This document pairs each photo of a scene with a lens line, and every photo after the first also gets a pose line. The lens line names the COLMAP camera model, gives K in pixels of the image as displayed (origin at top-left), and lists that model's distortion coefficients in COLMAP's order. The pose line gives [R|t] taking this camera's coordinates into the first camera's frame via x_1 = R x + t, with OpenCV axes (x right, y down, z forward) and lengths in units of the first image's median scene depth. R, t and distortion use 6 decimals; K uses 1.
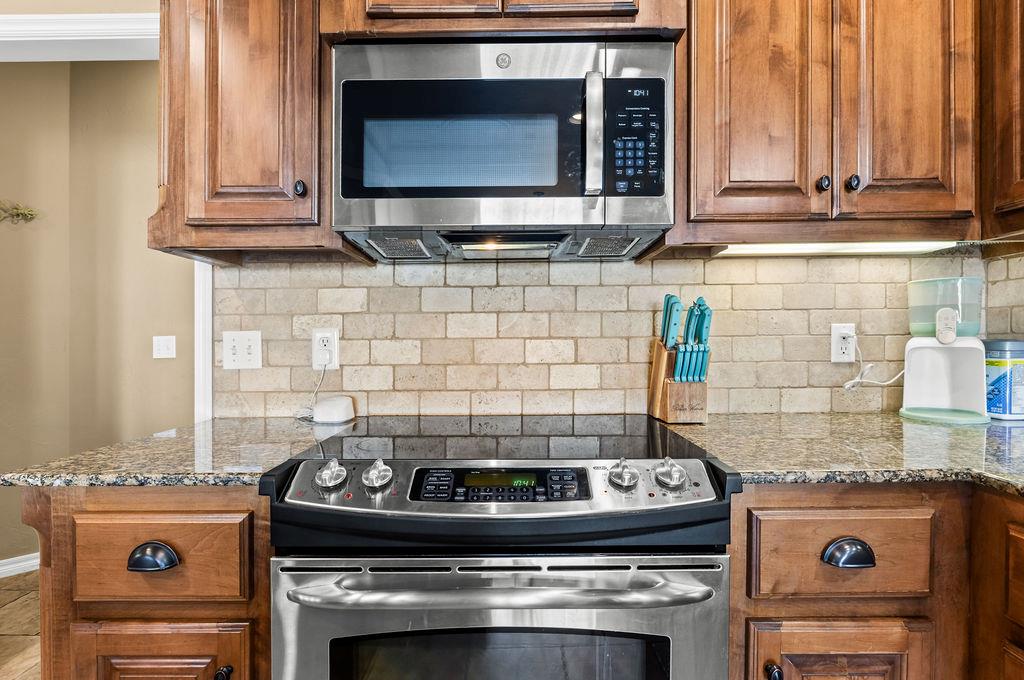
lens RADIAL K [[496.8, 0, 511.0], [0, 496.8, 338.2], [0, 0, 1]] dist [-0.009473, -0.001505]
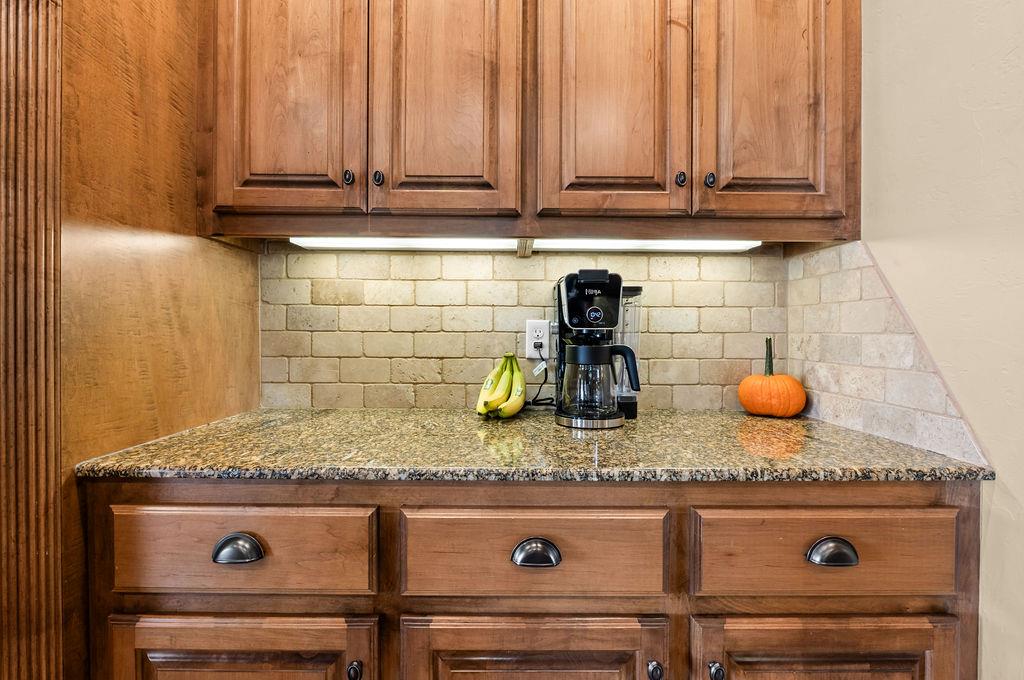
lens RADIAL K [[496.8, 0, 515.3], [0, 496.8, 338.4], [0, 0, 1]] dist [-0.009473, -0.001505]
pose [[0.999984, 0.005578, -0.000706, 0.324806], [-0.005573, 0.999961, 0.006902, 0.001081], [0.000745, -0.006898, 0.999976, 0.003729]]
